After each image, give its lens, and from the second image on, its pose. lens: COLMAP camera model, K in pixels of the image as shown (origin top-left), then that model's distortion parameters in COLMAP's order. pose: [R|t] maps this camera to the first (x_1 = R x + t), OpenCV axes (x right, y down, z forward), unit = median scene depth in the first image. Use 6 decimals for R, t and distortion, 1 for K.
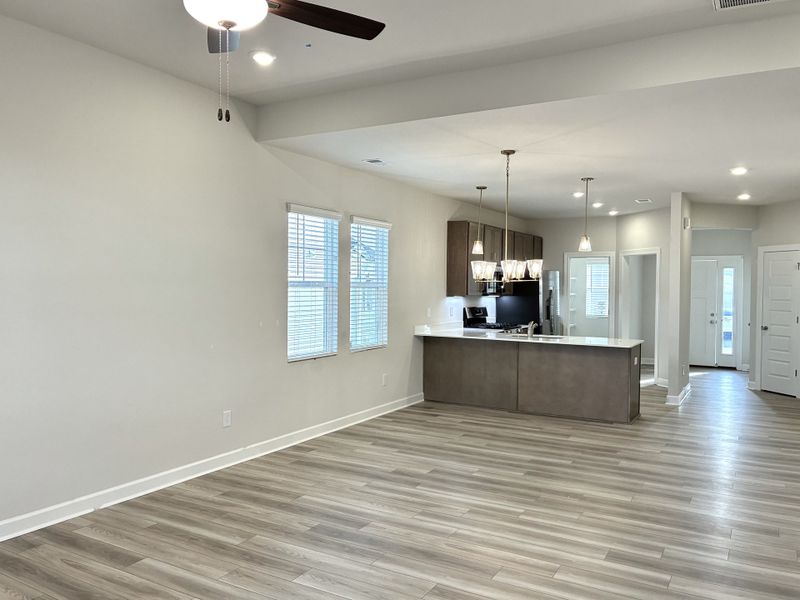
lens RADIAL K [[638.3, 0, 400.0], [0, 638.3, 300.0], [0, 0, 1]] dist [0.005303, -0.001534]
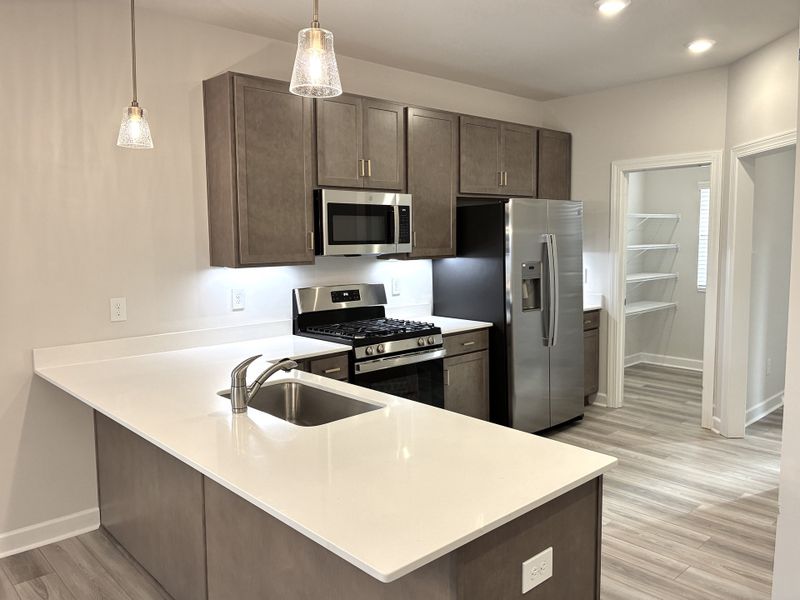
lens RADIAL K [[616.7, 0, 395.3], [0, 616.7, 300.4], [0, 0, 1]] dist [0.087601, -0.176073]
pose [[0.952523, 0.012059, -0.304228, 0.596225], [0.013258, 0.996625, 0.081014, -0.028207], [0.304178, -0.081201, 0.949148, 1.236843]]
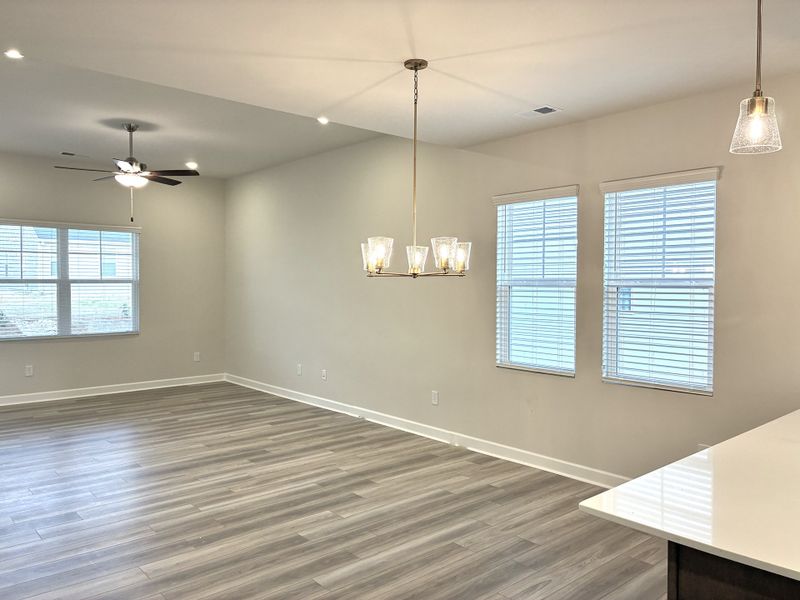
lens RADIAL K [[609.2, 0, 400.0], [0, 609.2, 300.0], [0, 0, 1]] dist [0.029203, 0.001996]
pose [[-0.324932, 0.018377, -0.945559, 0.908285], [-0.026270, 0.999250, 0.028448, -0.027278], [0.945373, 0.034083, -0.324205, 1.465974]]
